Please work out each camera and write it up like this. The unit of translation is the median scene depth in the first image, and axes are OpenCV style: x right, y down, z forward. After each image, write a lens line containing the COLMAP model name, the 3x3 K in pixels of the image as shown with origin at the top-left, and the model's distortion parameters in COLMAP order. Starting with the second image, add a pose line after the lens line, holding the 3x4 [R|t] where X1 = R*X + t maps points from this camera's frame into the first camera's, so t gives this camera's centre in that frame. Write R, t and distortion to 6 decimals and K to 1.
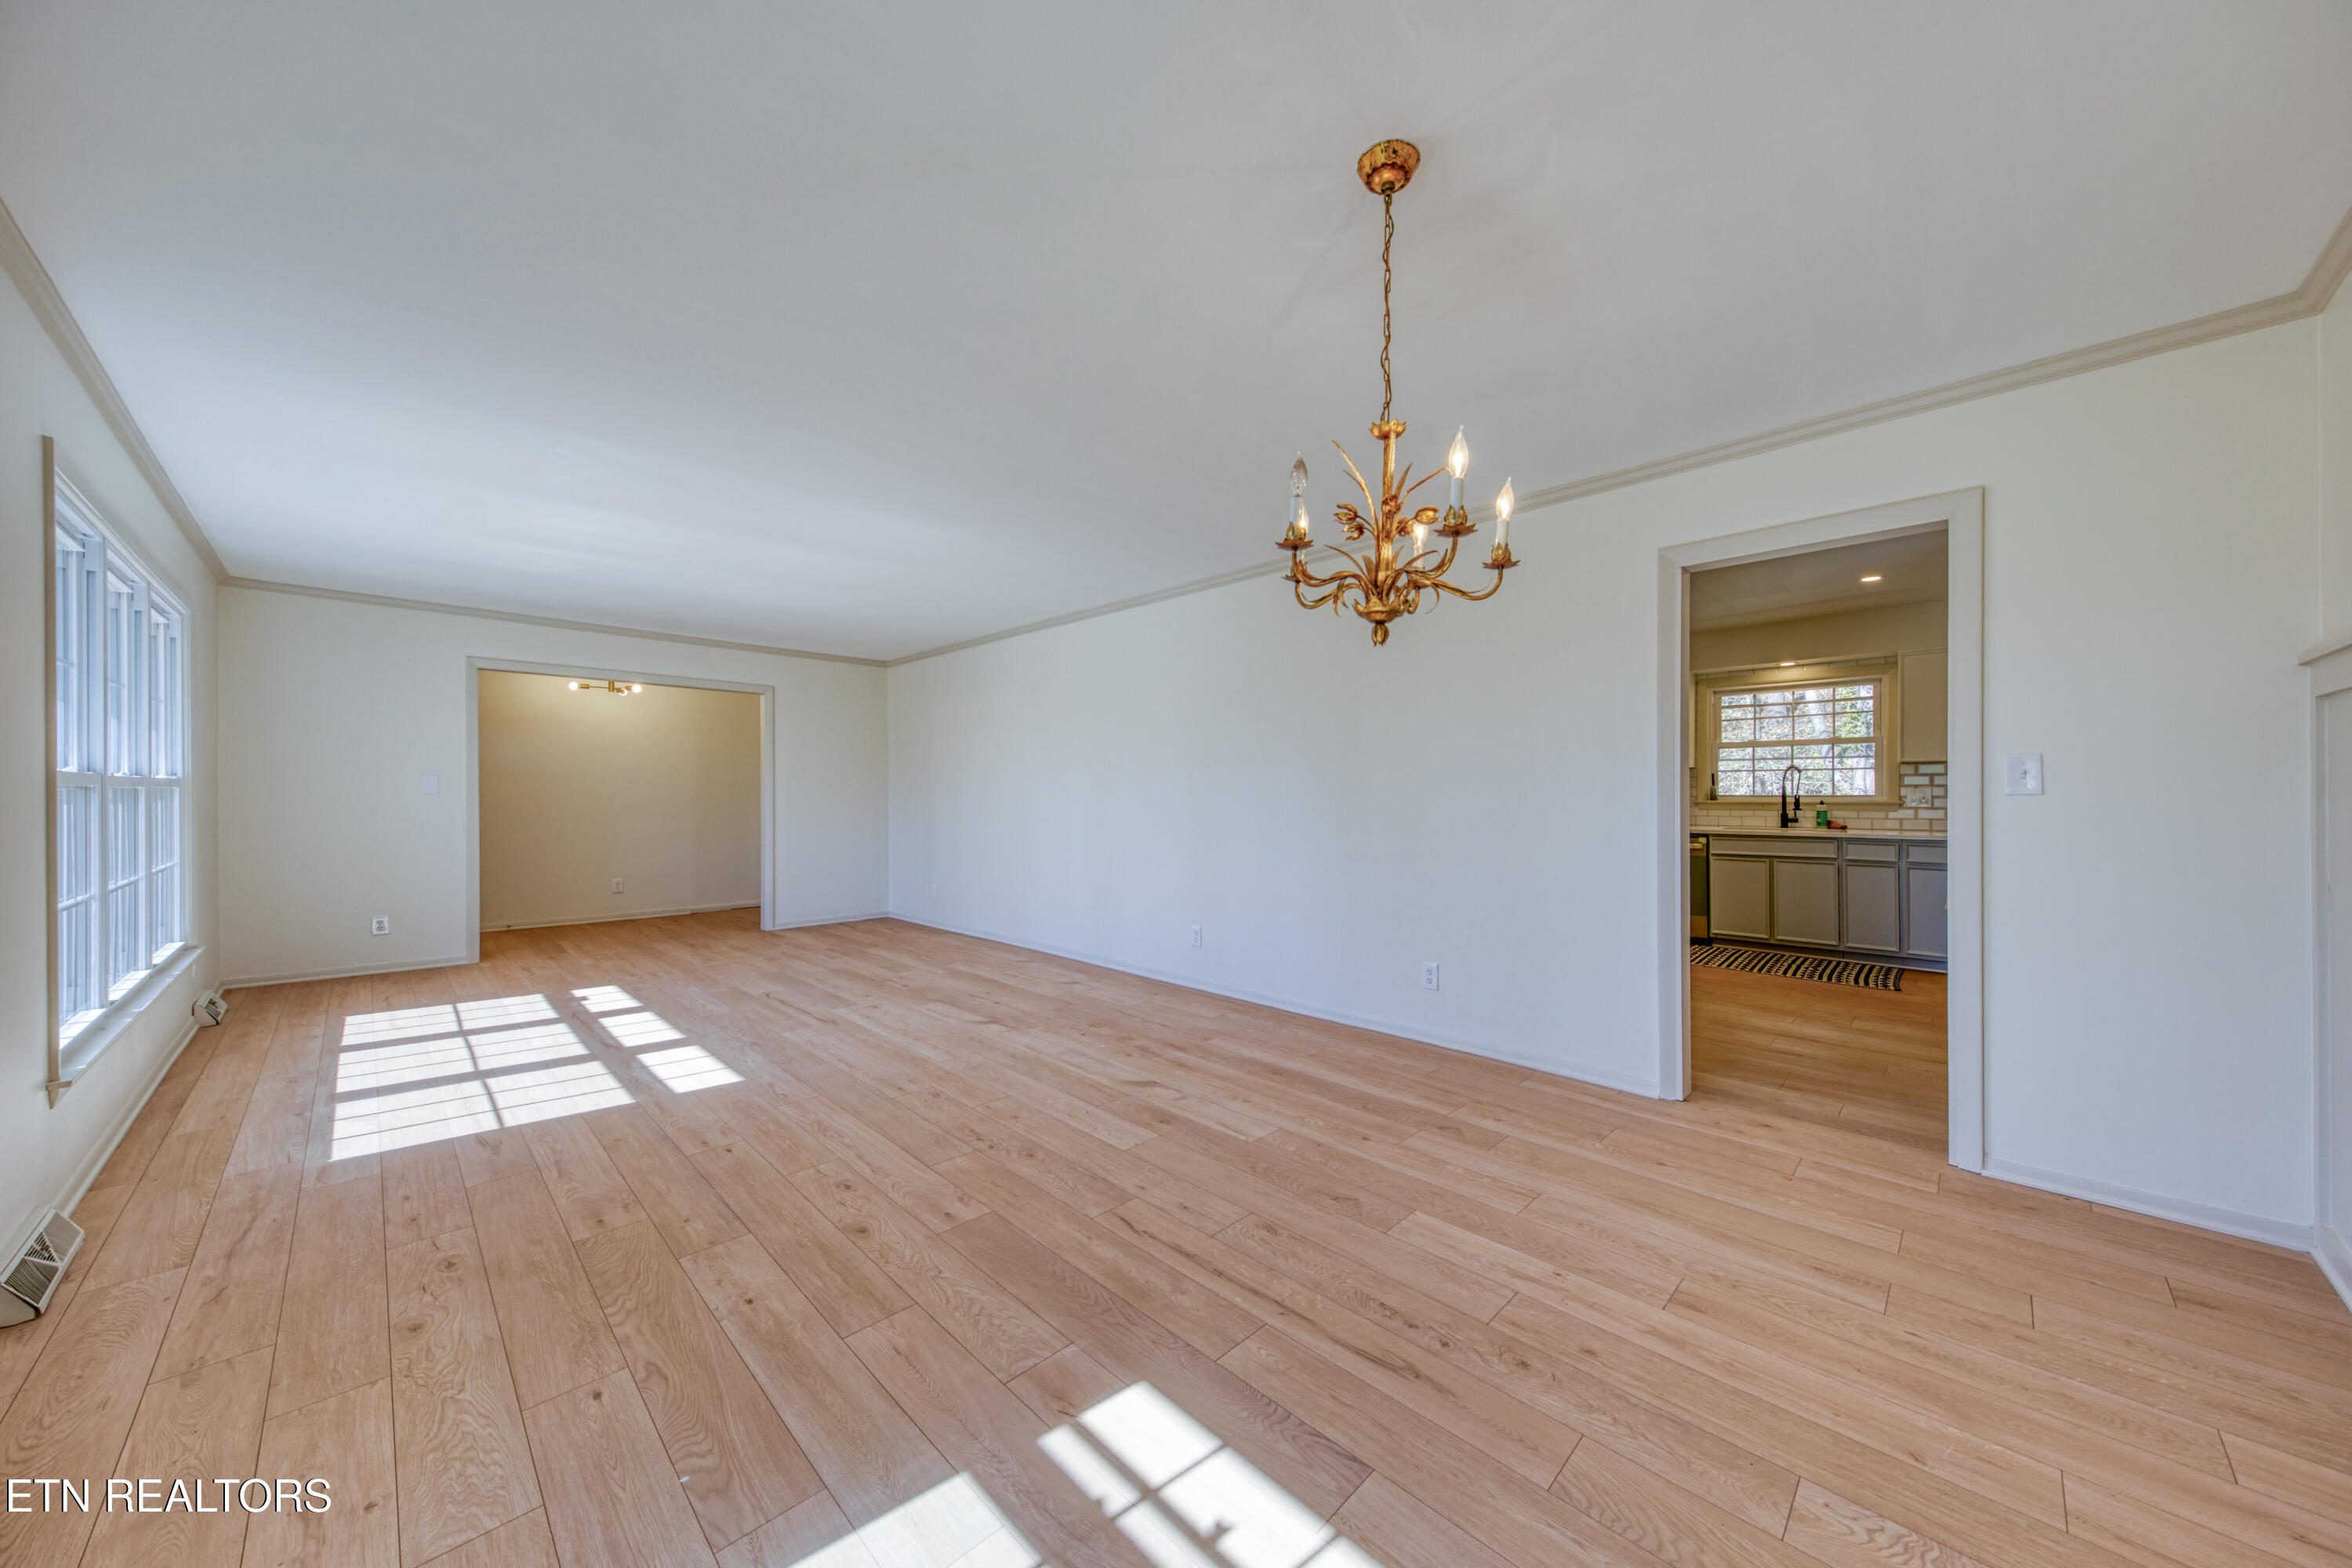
lens RADIAL K [[824.6, 0, 1193.5], [0, 824.6, 794.1], [0, 0, 1]] dist [0.018520, -0.001604]
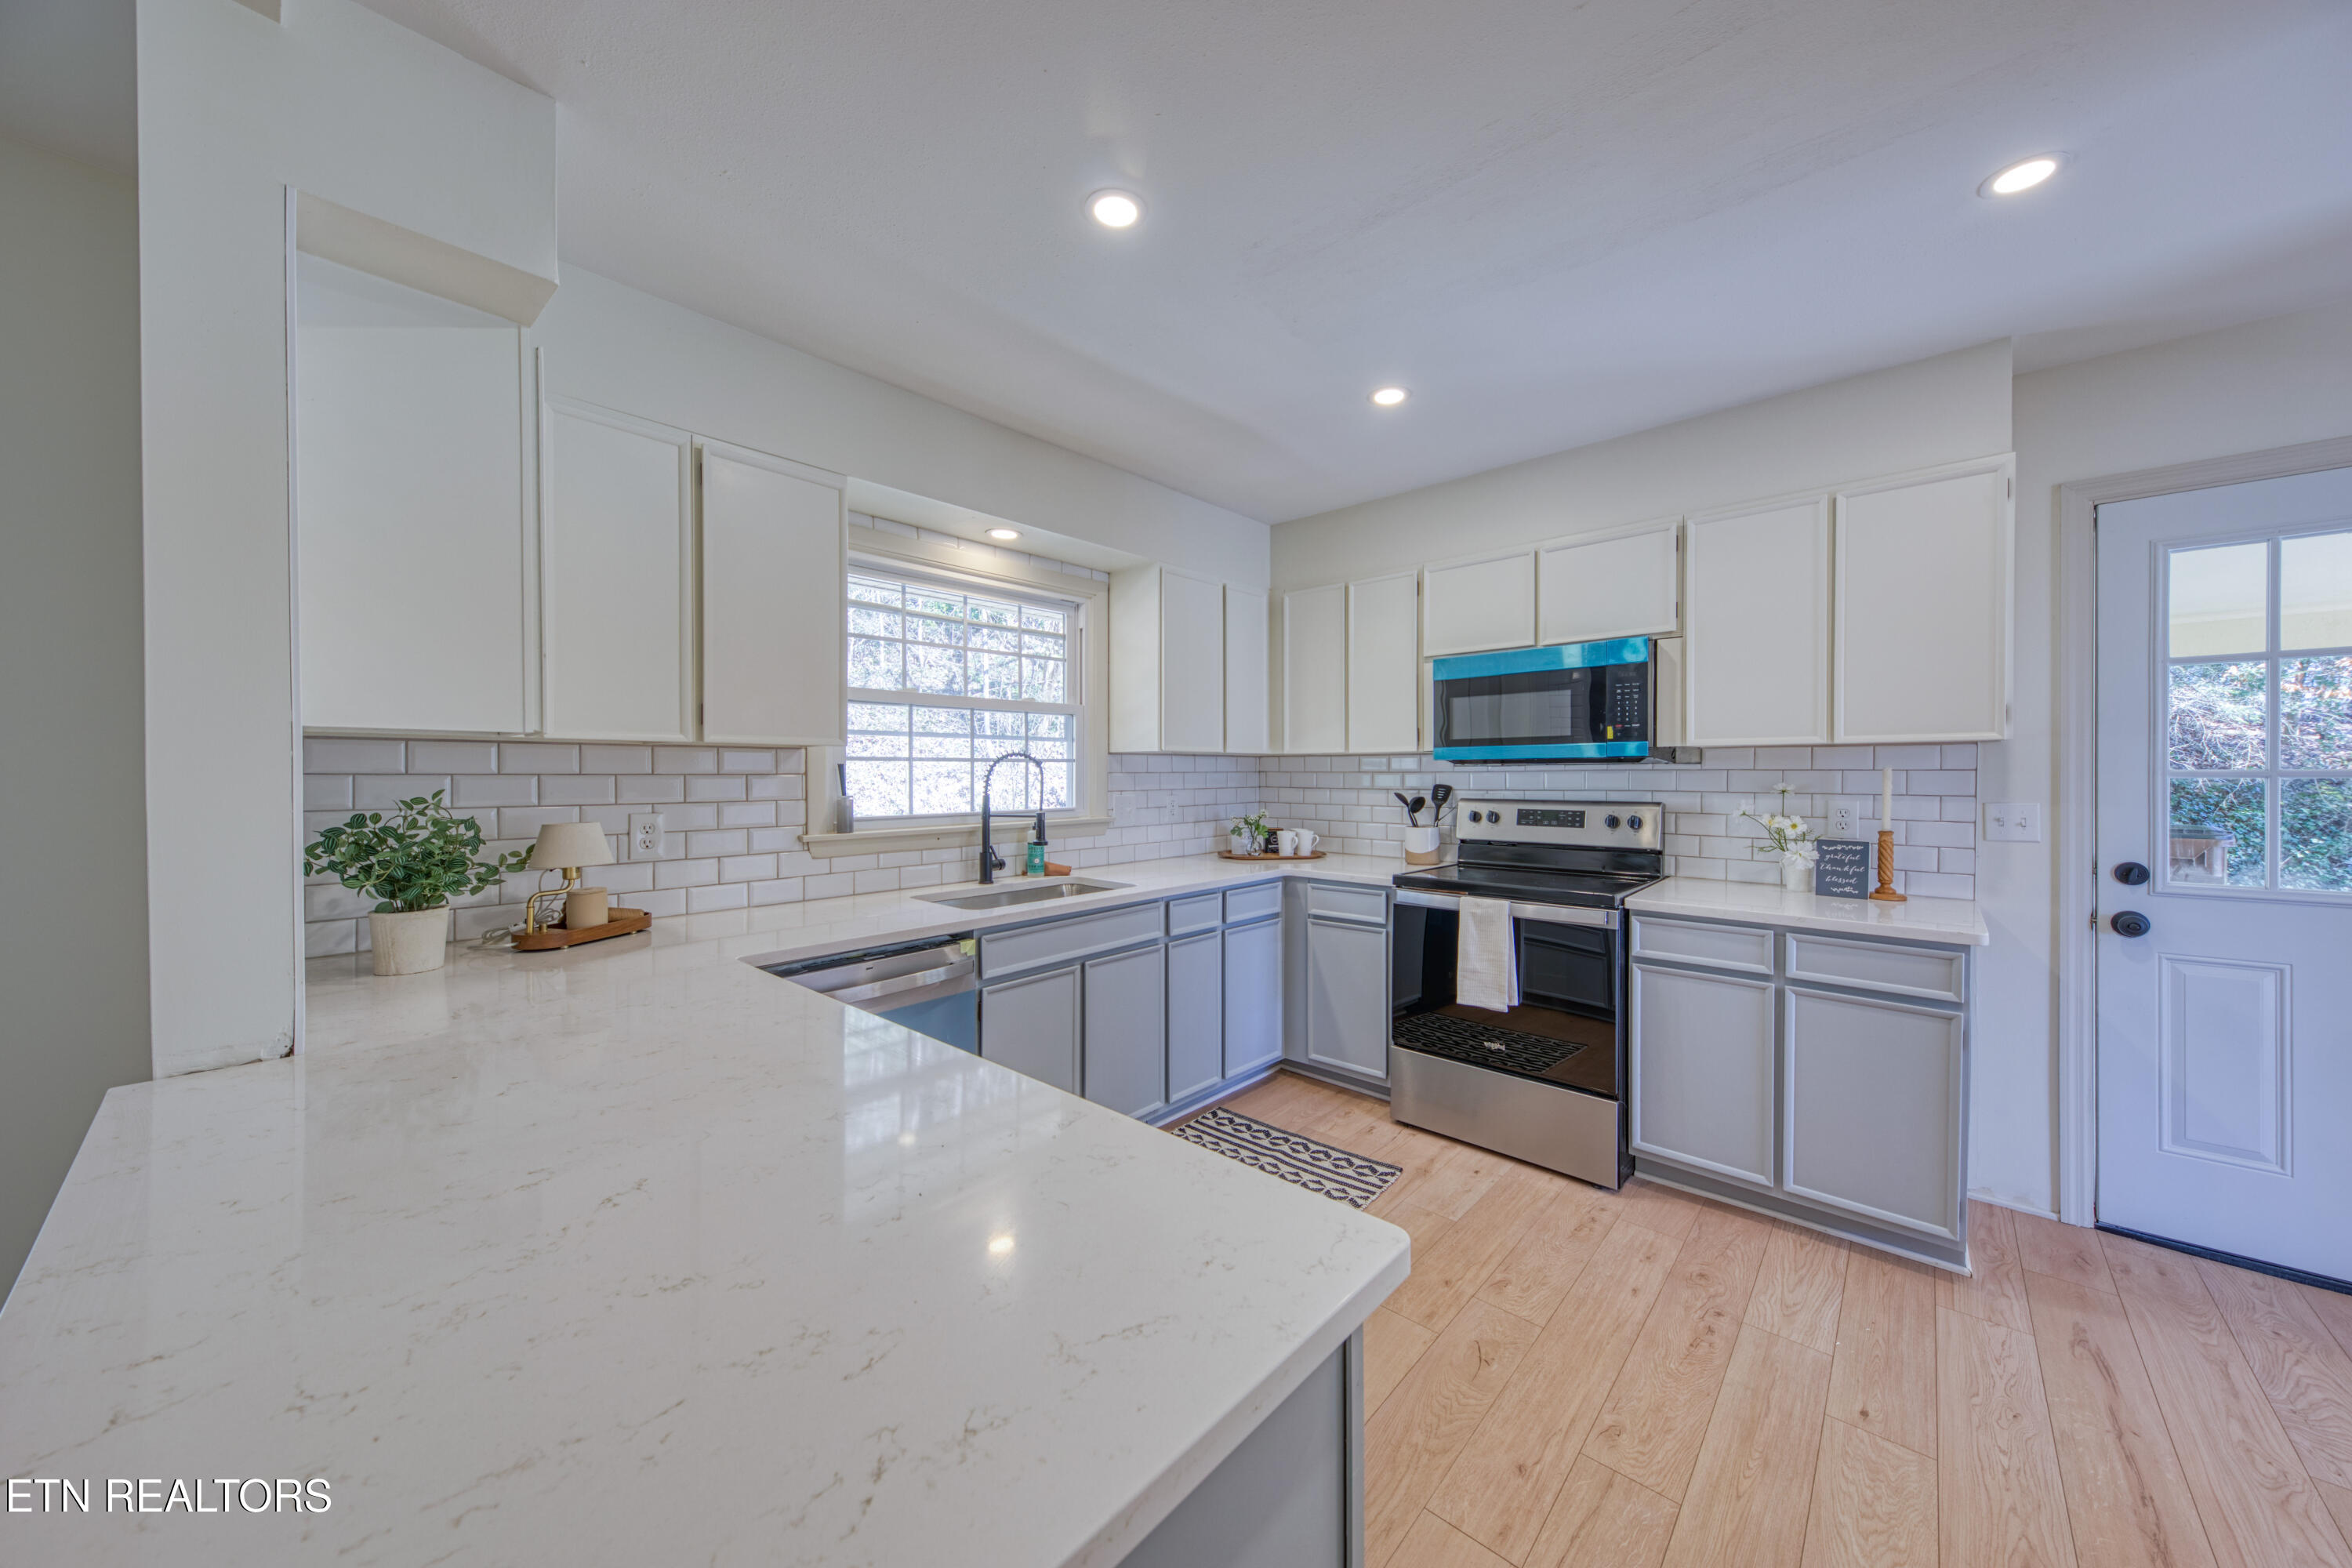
lens RADIAL K [[824.6, 0, 1181.7], [0, 824.6, 778.5], [0, 0, 1]] dist [0.018520, -0.001604]
pose [[-0.045104, -0.007603, 0.998953, 0.245761], [0.008615, 0.999931, 0.007999, -0.021459], [-0.998945, 0.008967, -0.045036, 0.926816]]
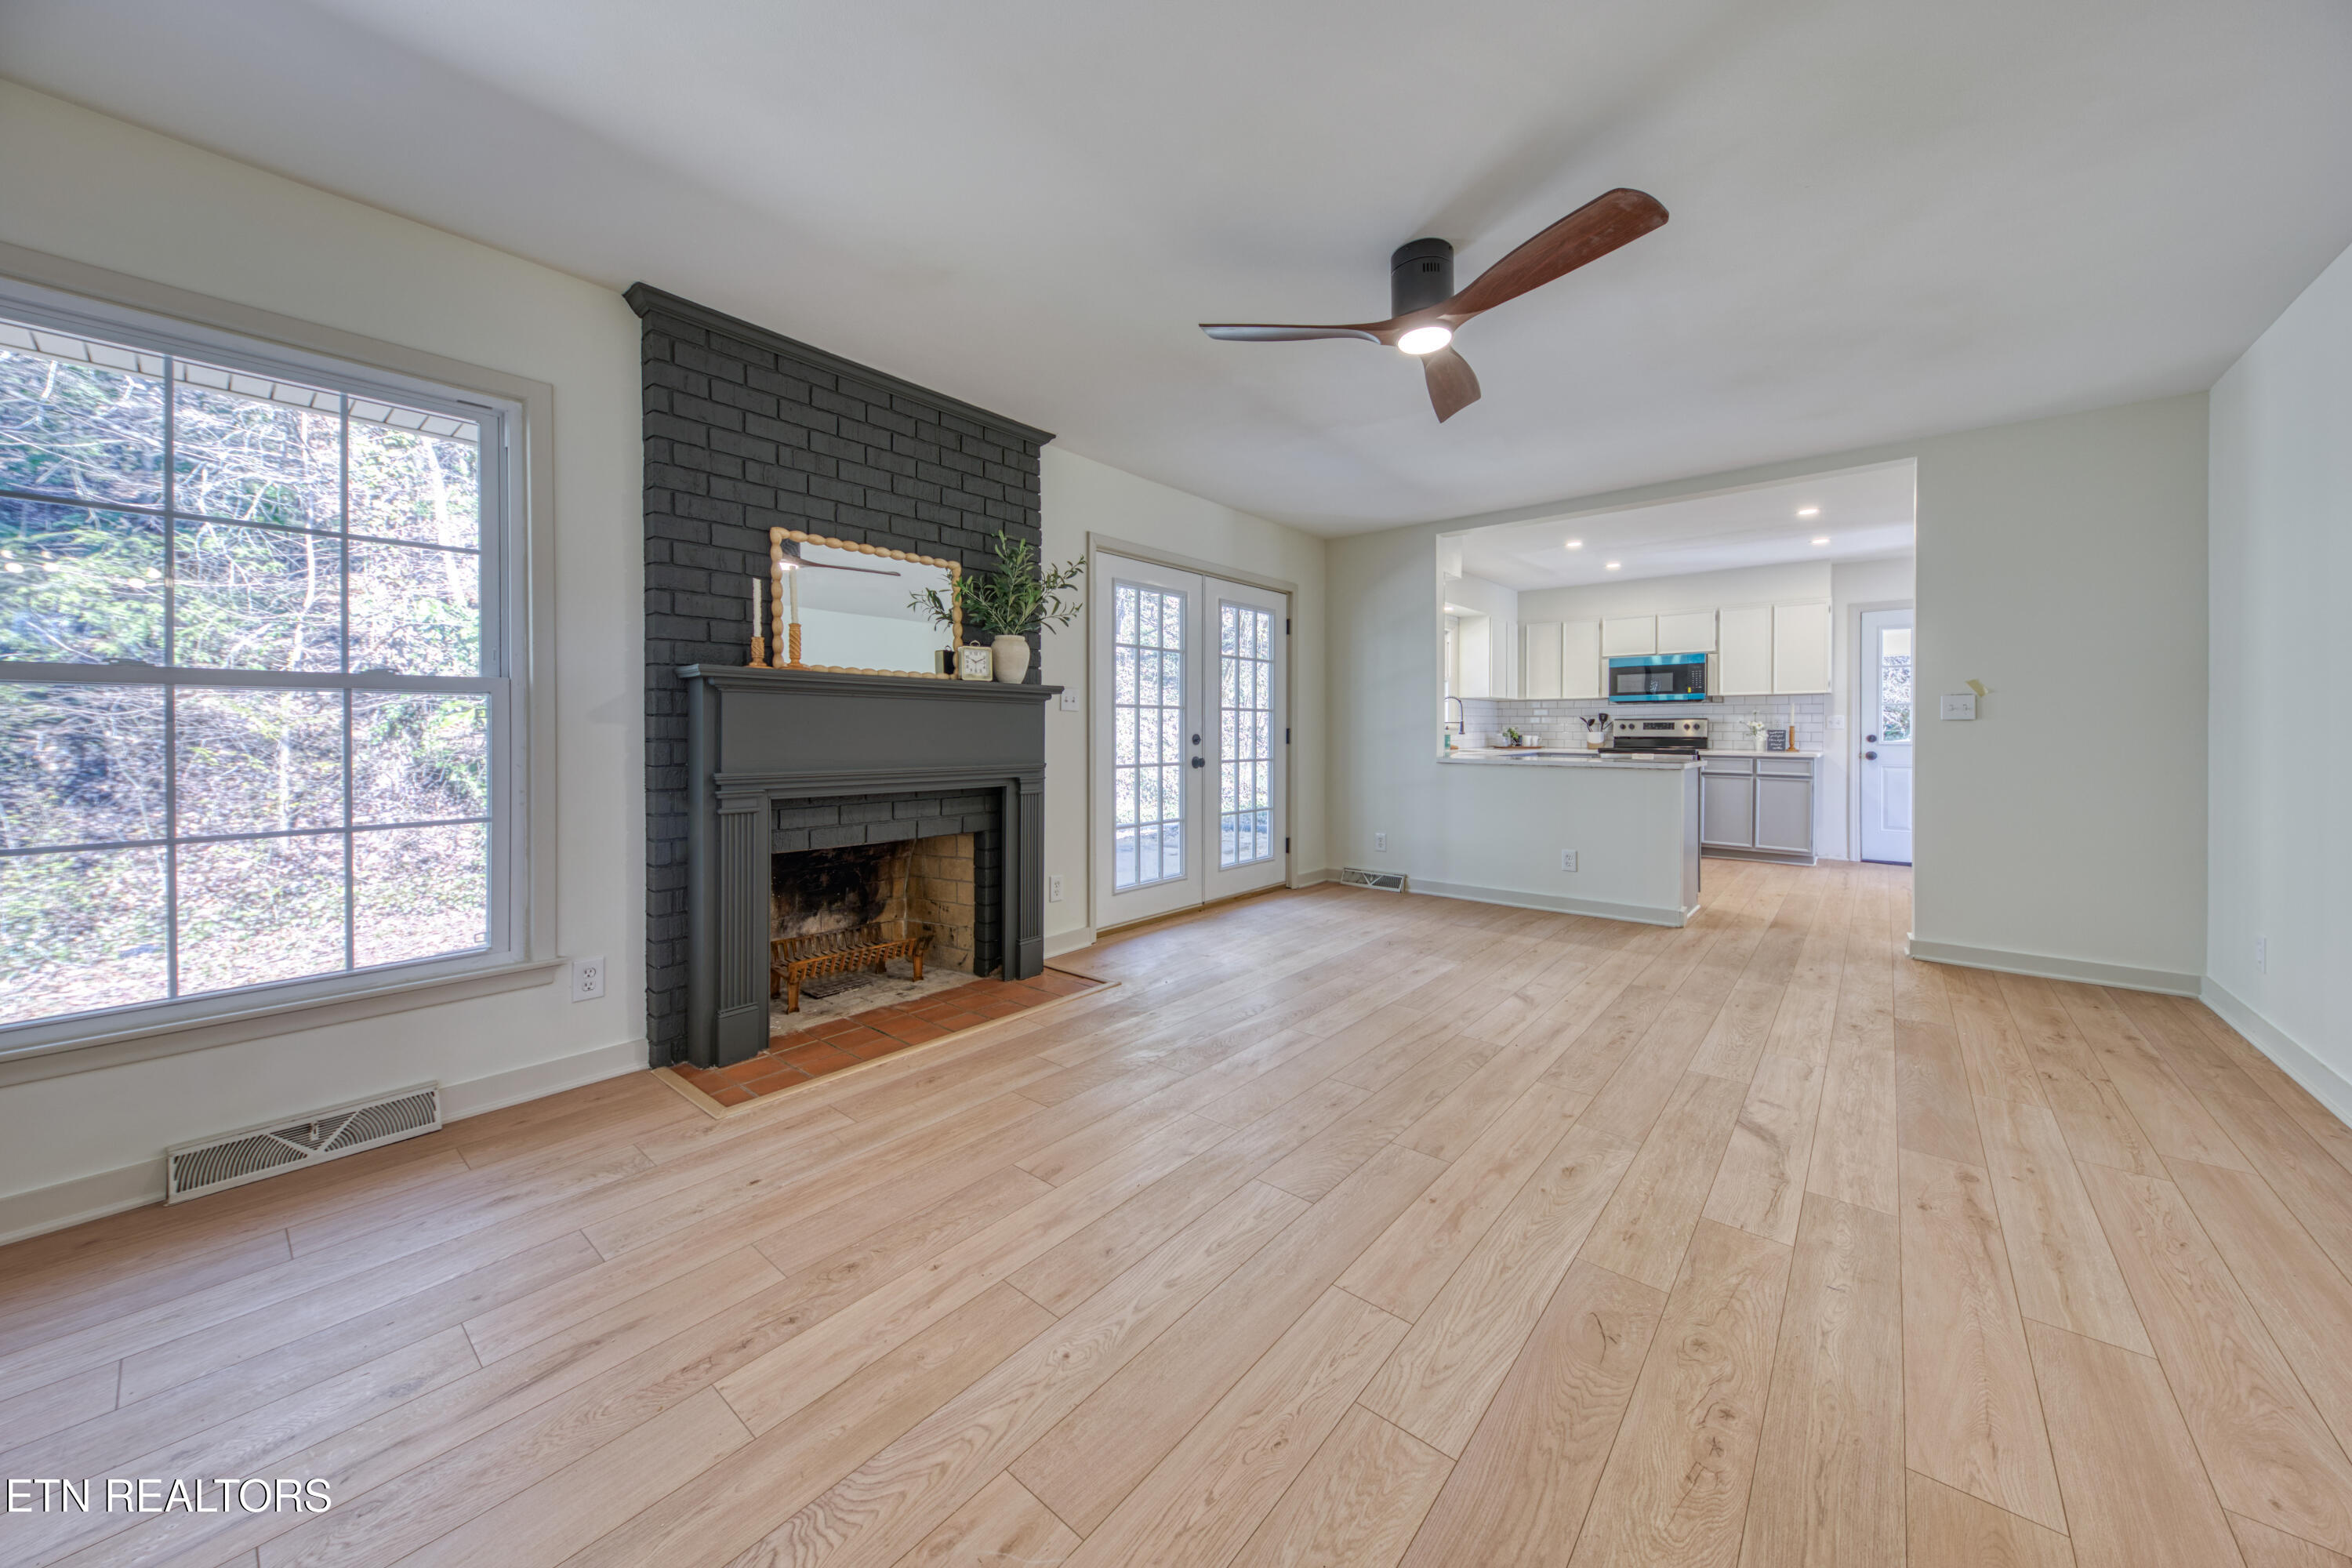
lens RADIAL K [[824.6, 0, 1195.6], [0, 824.6, 726.5], [0, 0, 1]] dist [0.018520, -0.001604]
pose [[-0.081906, 0.002225, 0.996638, -0.408332], [0.004831, 0.999987, -0.001836, 0.009272], [-0.996628, 0.004664, -0.081916, 1.453101]]
